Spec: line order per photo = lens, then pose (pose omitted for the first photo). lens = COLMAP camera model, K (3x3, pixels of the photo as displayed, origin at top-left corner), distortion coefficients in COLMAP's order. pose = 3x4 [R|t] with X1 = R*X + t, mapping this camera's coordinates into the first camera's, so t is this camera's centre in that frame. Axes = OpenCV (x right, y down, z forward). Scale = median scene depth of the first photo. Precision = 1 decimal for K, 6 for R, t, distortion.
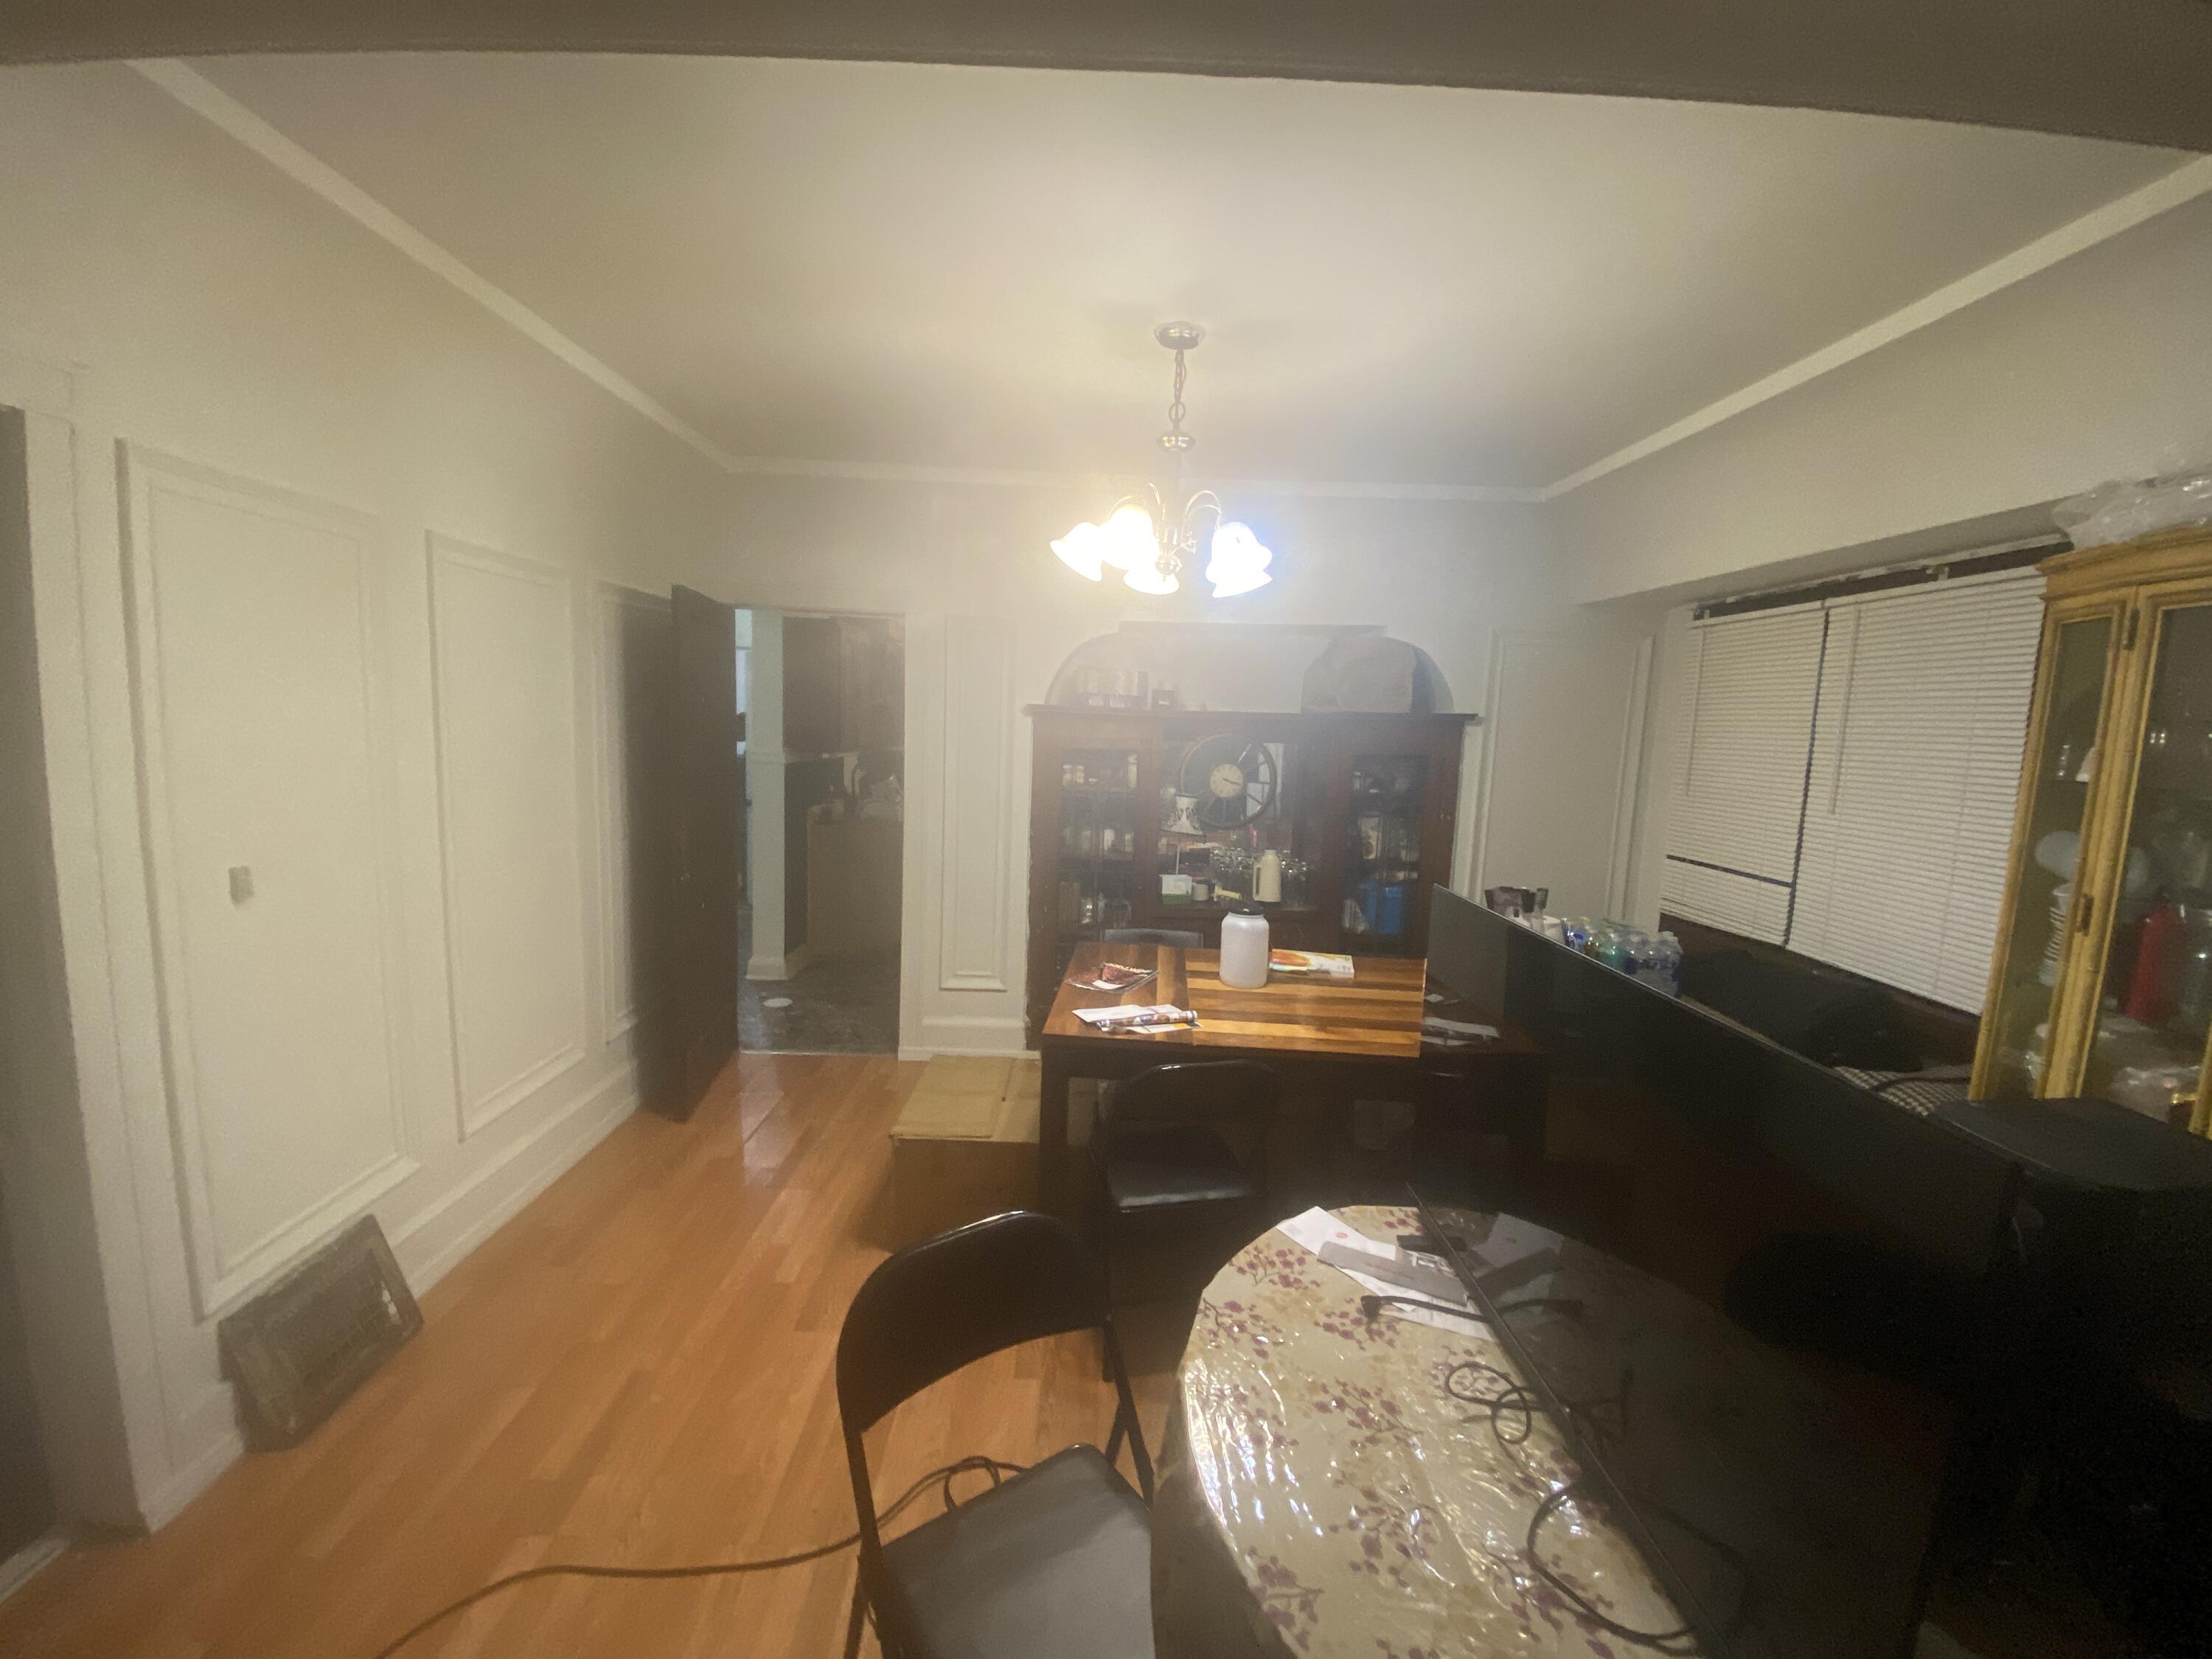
lens RADIAL K [[893.4, 0, 1101.6], [0, 893.4, 825.6], [0, 0, 1]] dist [0.019819, -0.016479]
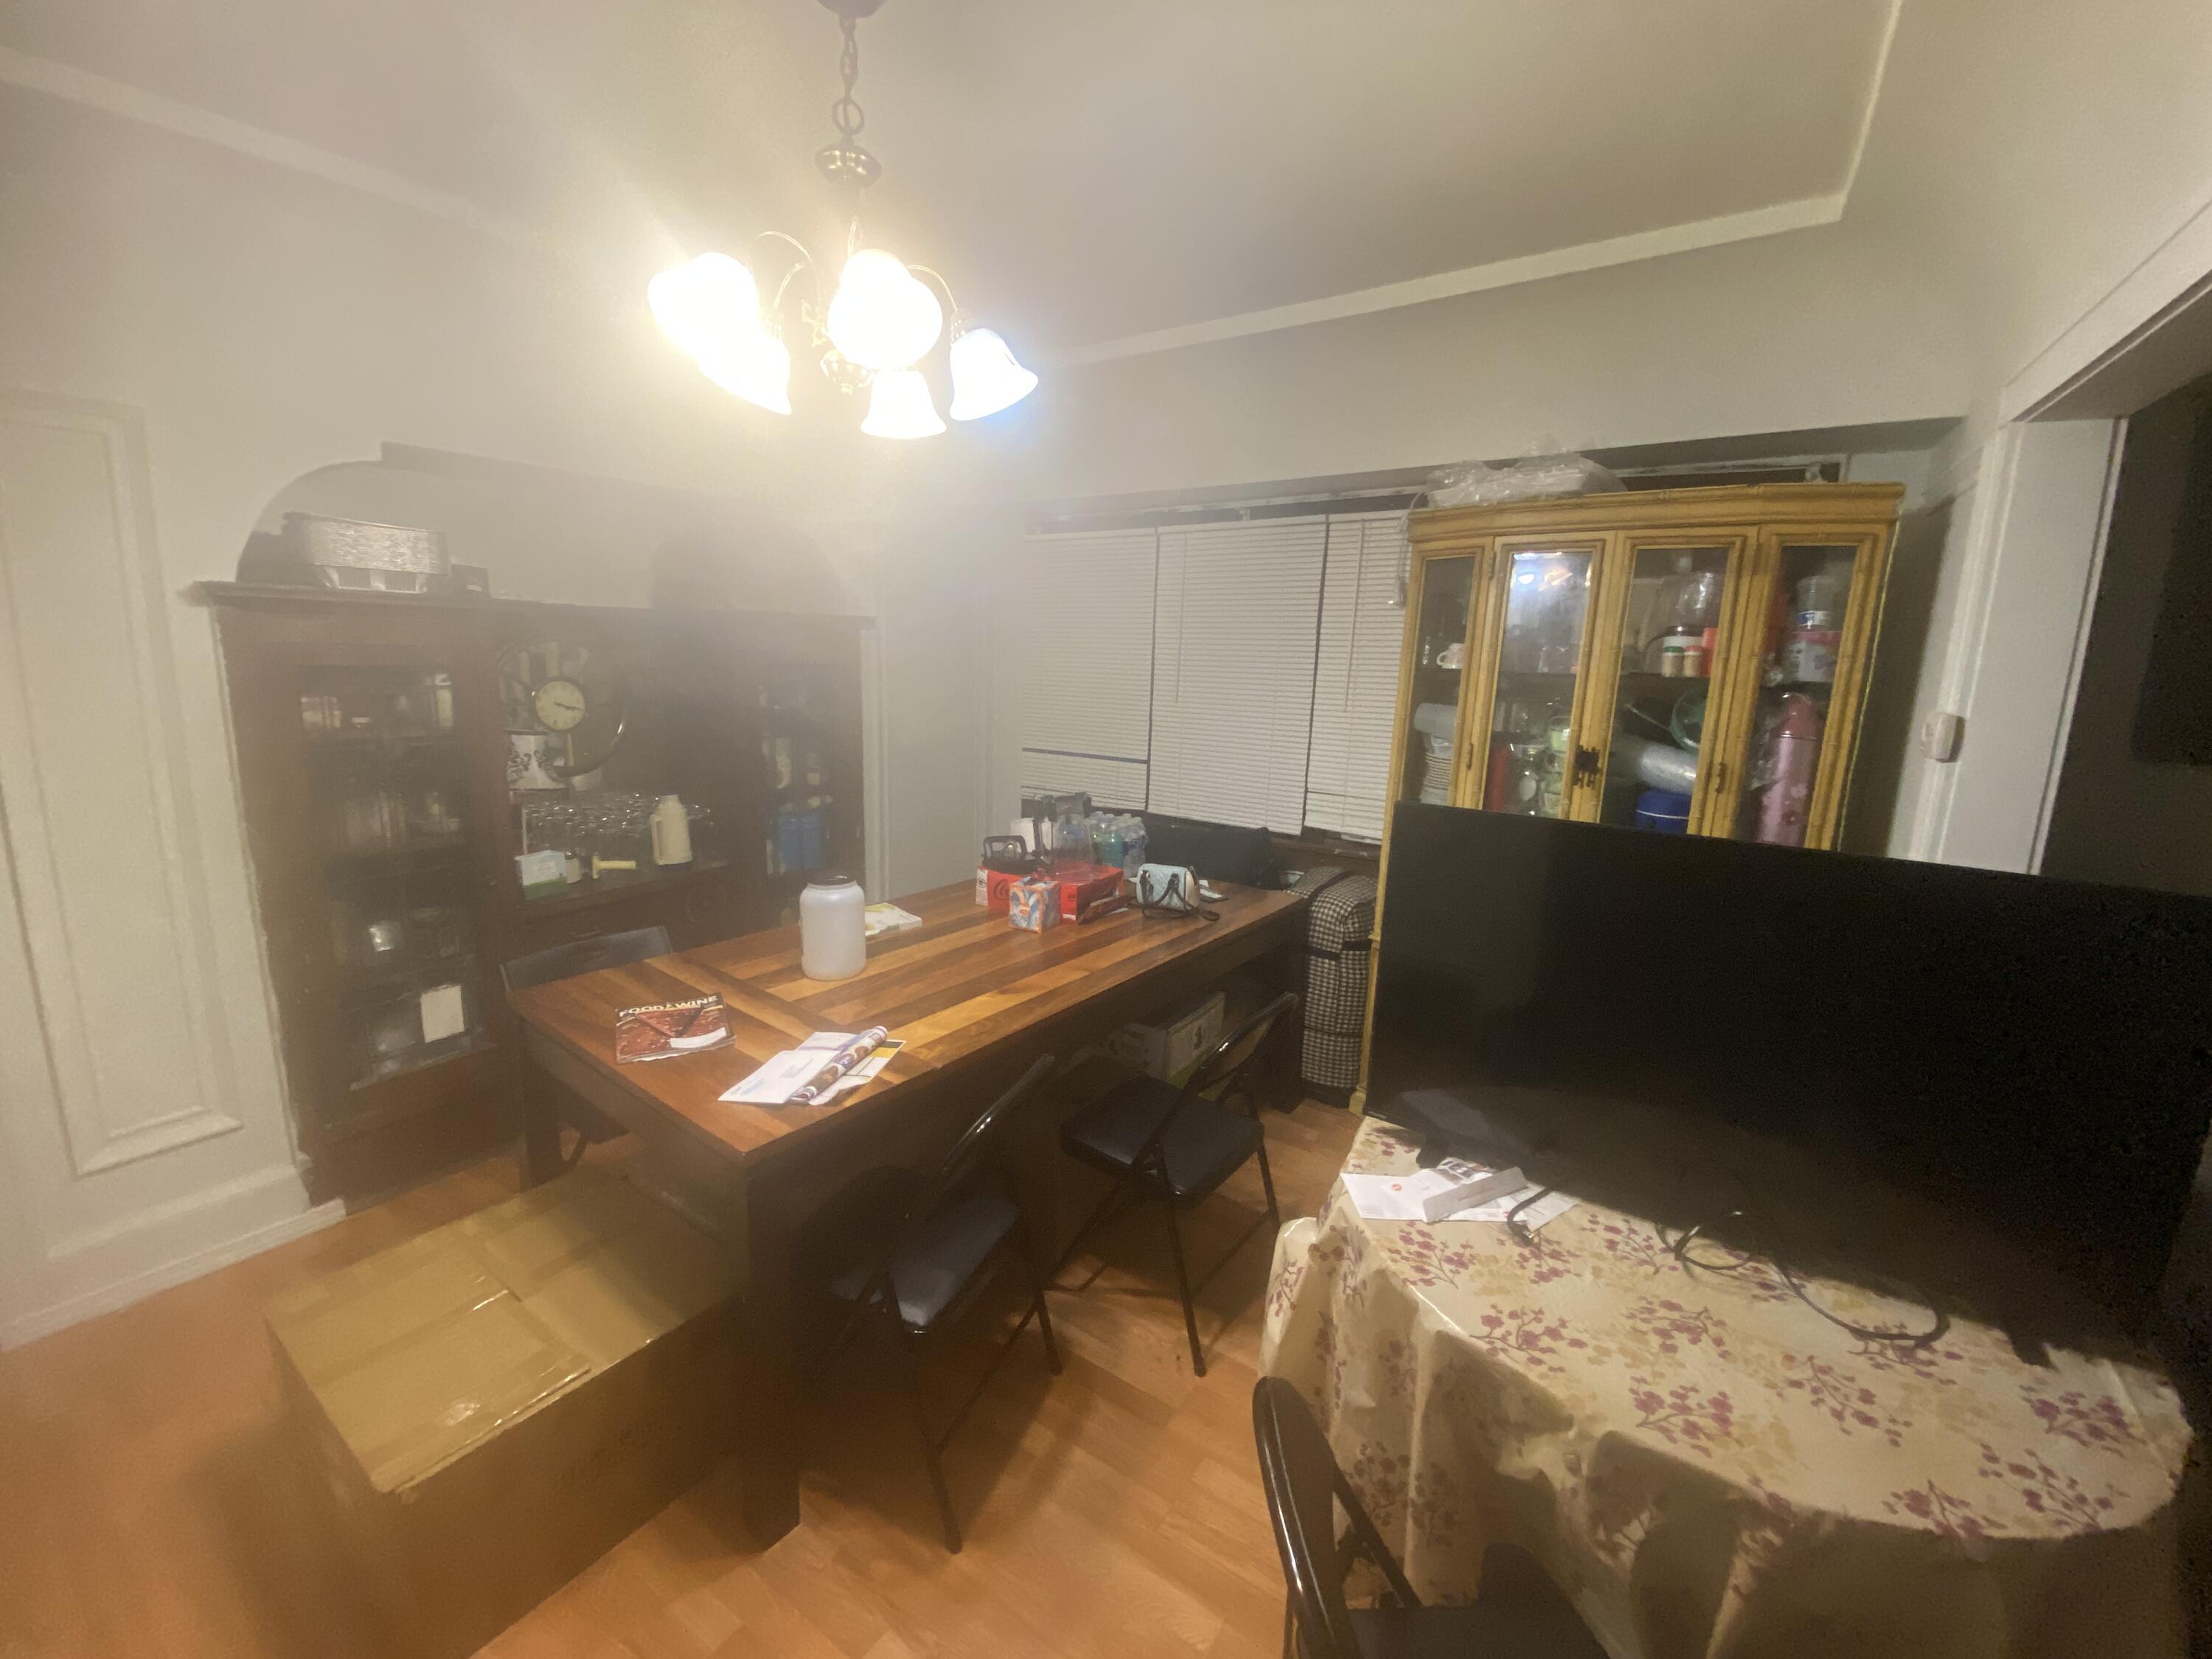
lens RADIAL K [[879.6, 0, 1104.9], [0, 879.6, 840.1], [0, 0, 1]] dist [0.018328, -0.016028]
pose [[0.556475, -0.187084, 0.809528, -0.337741], [0.086207, 0.982062, 0.167698, -0.045181], [-0.826380, -0.023533, 0.562621, 0.436139]]
